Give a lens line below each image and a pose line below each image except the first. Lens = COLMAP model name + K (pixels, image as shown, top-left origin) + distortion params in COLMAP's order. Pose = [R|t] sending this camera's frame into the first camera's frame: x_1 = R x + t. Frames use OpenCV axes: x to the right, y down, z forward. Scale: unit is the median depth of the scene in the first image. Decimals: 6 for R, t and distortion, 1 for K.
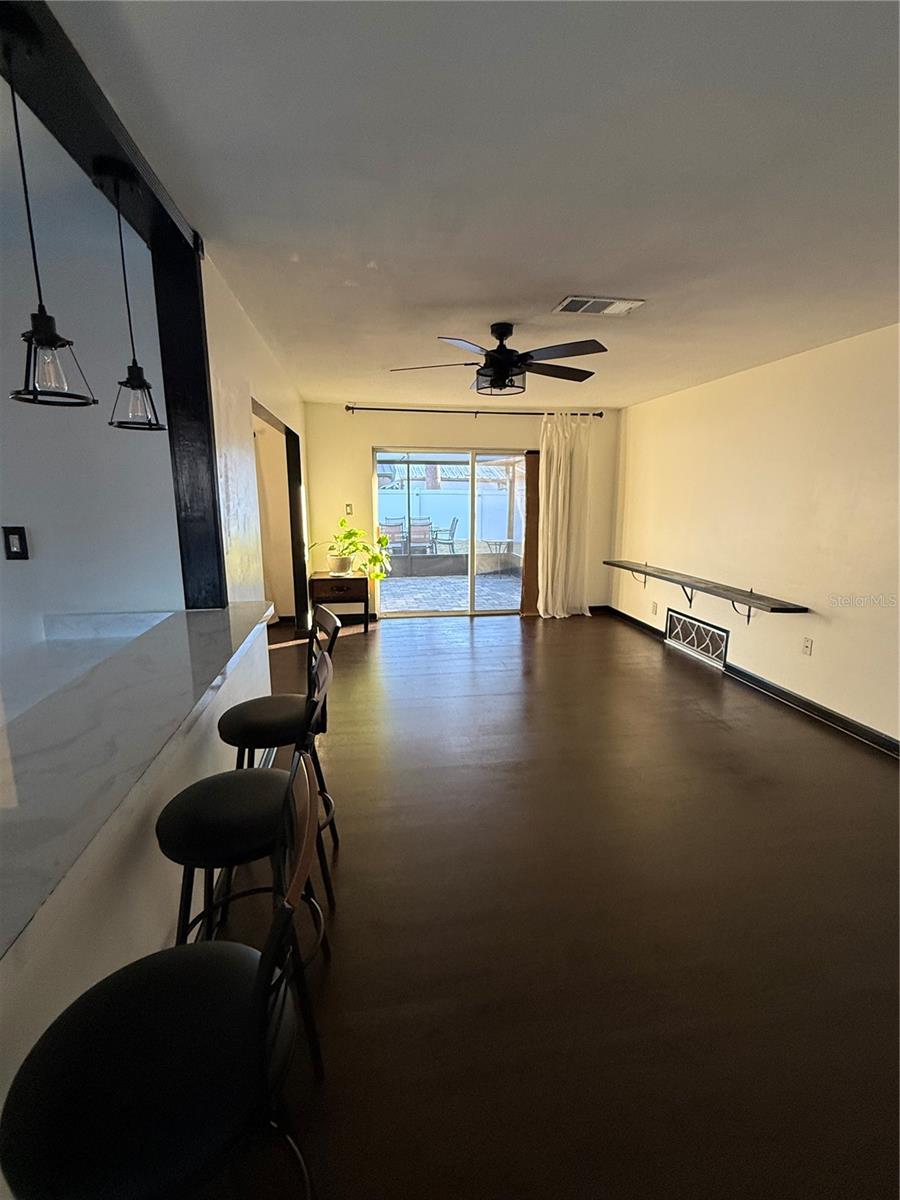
lens RADIAL K [[542.6, 0, 443.4], [0, 542.6, 600.5], [0, 0, 1]] dist [0.000000, -0.000119]
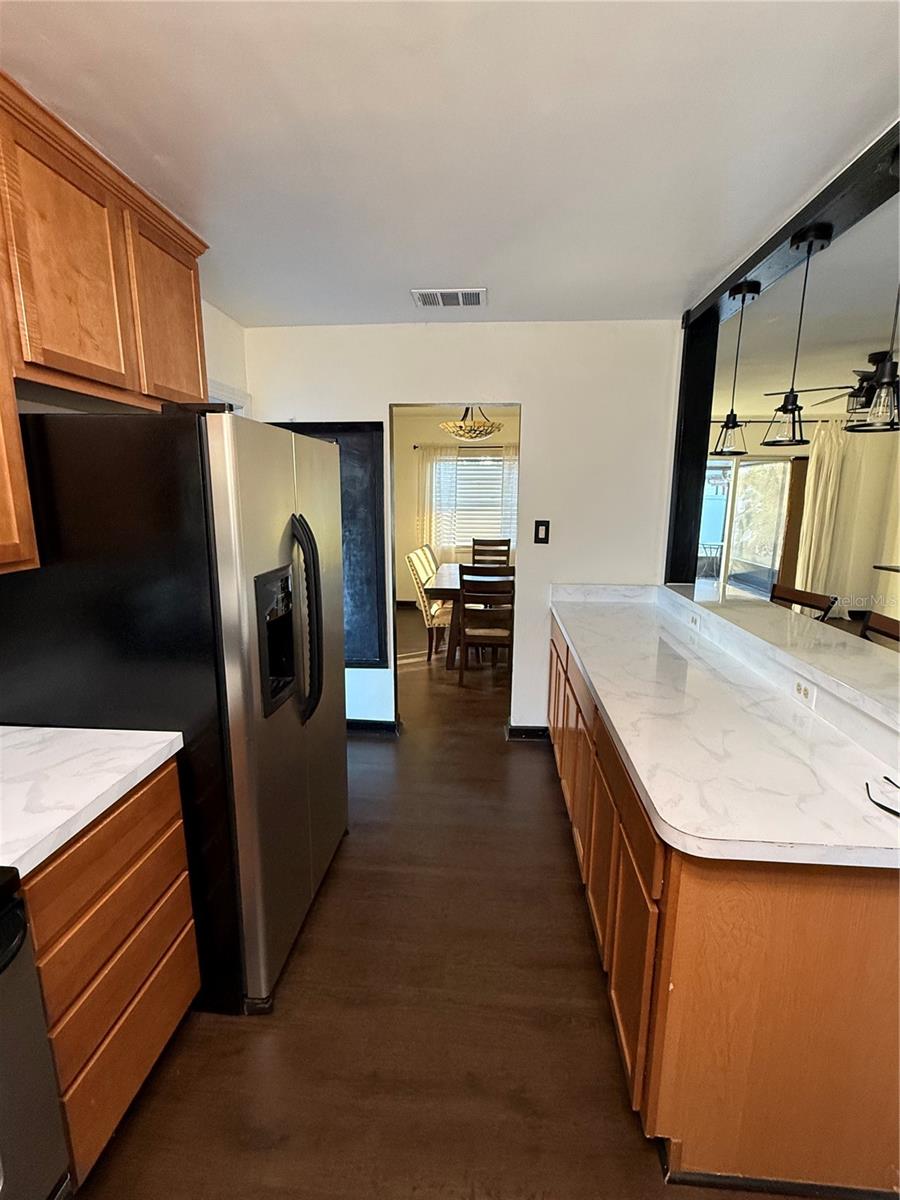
lens RADIAL K [[542.6, 0, 443.4], [0, 542.6, 600.5], [0, 0, 1]] dist [0.000000, -0.000119]
pose [[0.972255, 0.052578, -0.227940, -0.249267], [-0.053017, 0.998585, 0.004198, 0.029486], [0.227838, 0.008003, 0.973666, -0.161173]]
